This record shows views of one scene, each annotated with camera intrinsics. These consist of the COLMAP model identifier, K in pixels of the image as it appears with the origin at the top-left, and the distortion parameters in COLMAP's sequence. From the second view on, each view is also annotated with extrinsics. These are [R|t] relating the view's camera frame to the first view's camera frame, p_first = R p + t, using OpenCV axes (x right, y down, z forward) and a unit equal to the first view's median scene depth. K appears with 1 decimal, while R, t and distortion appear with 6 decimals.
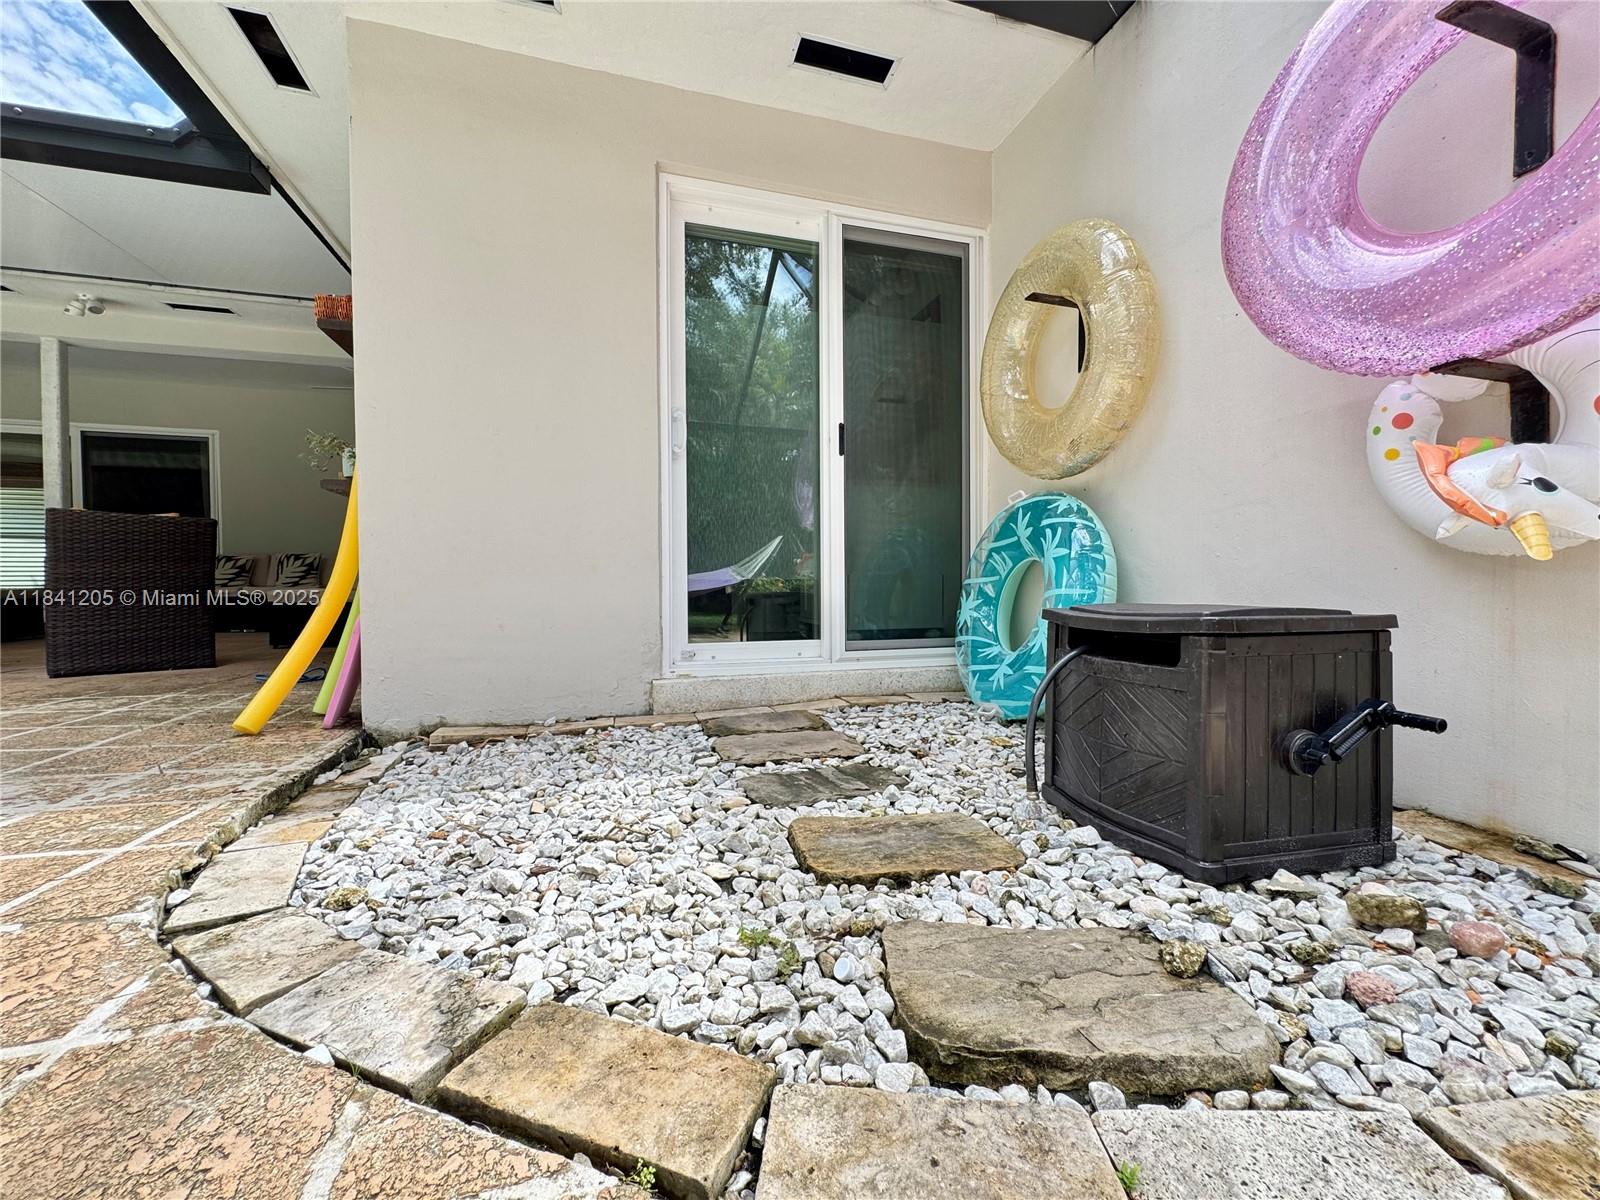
lens RADIAL K [[637.1, 0, 800.0], [0, 637.1, 596.3], [0, 0, 1]] dist [-0.002150, 0.001510]
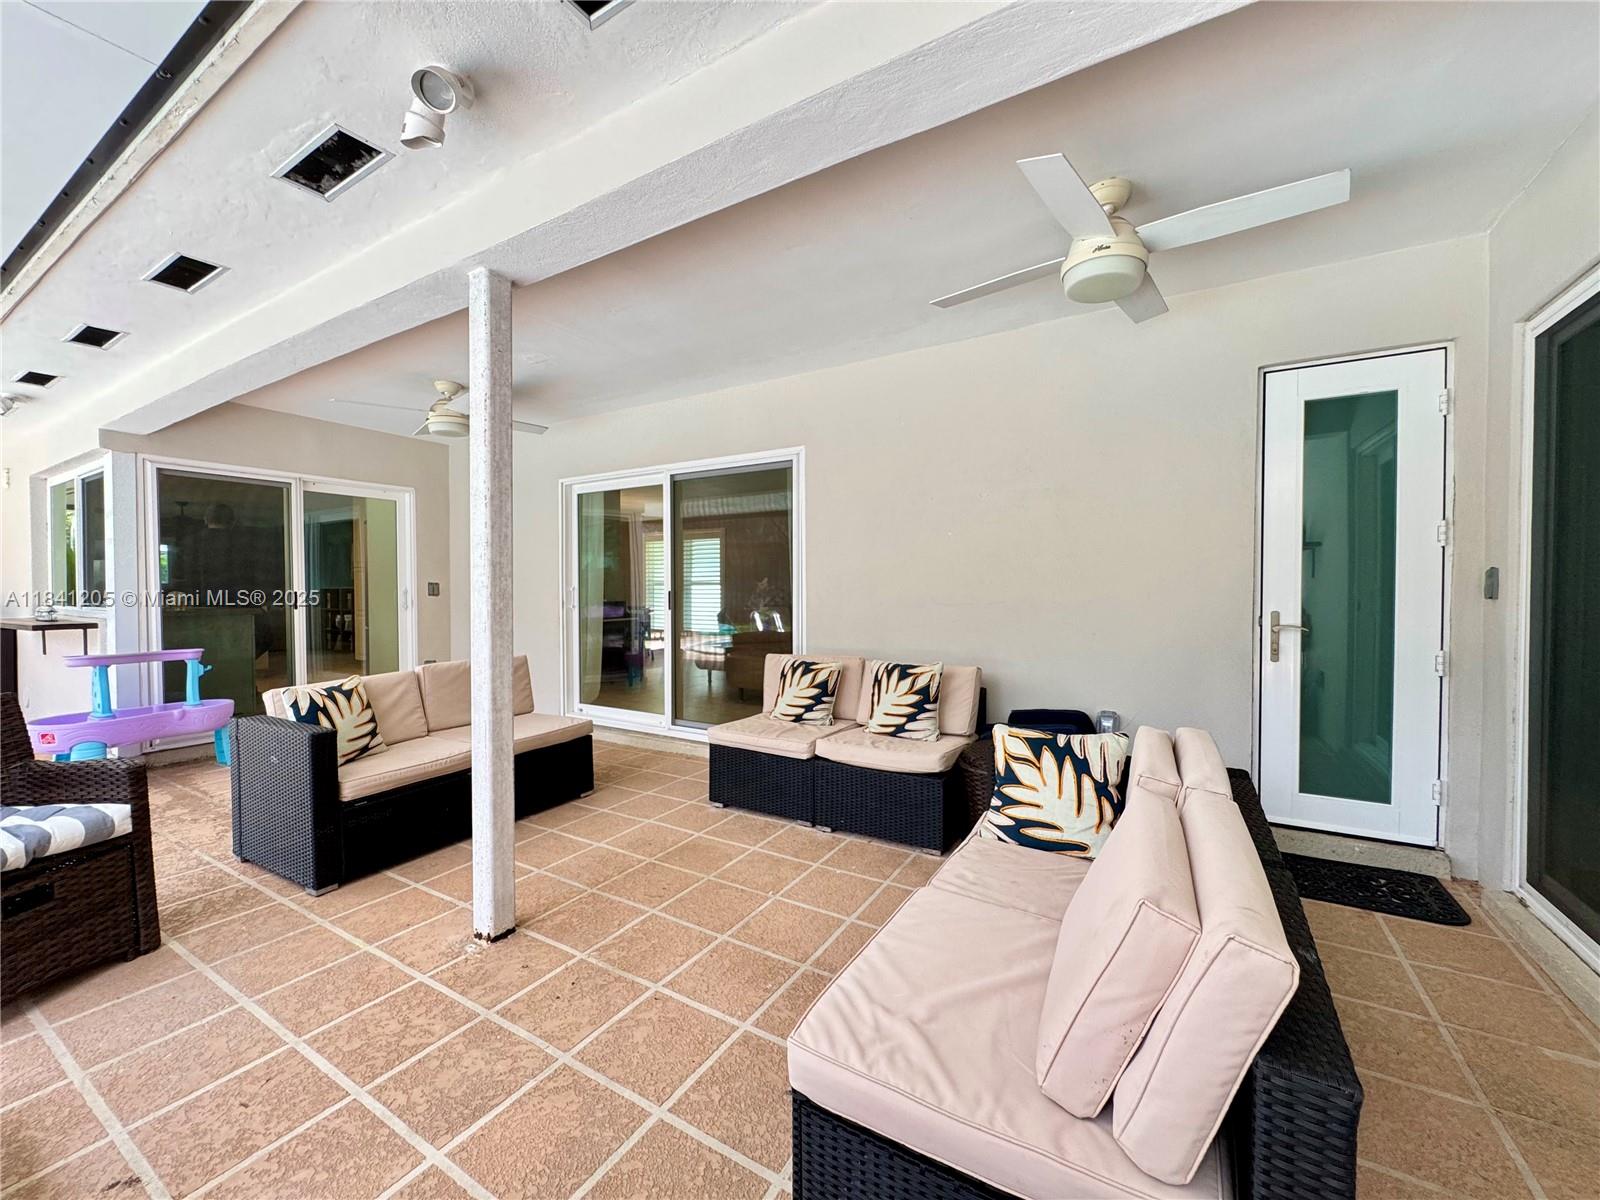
lens RADIAL K [[637.1, 0, 800.3], [0, 637.1, 598.0], [0, 0, 1]] dist [-0.002150, 0.001510]
pose [[0.685297, 0.013812, -0.728132, -0.479908], [-0.008916, 0.999904, 0.010577, -0.124737], [0.728209, -0.000756, 0.685355, 0.595748]]
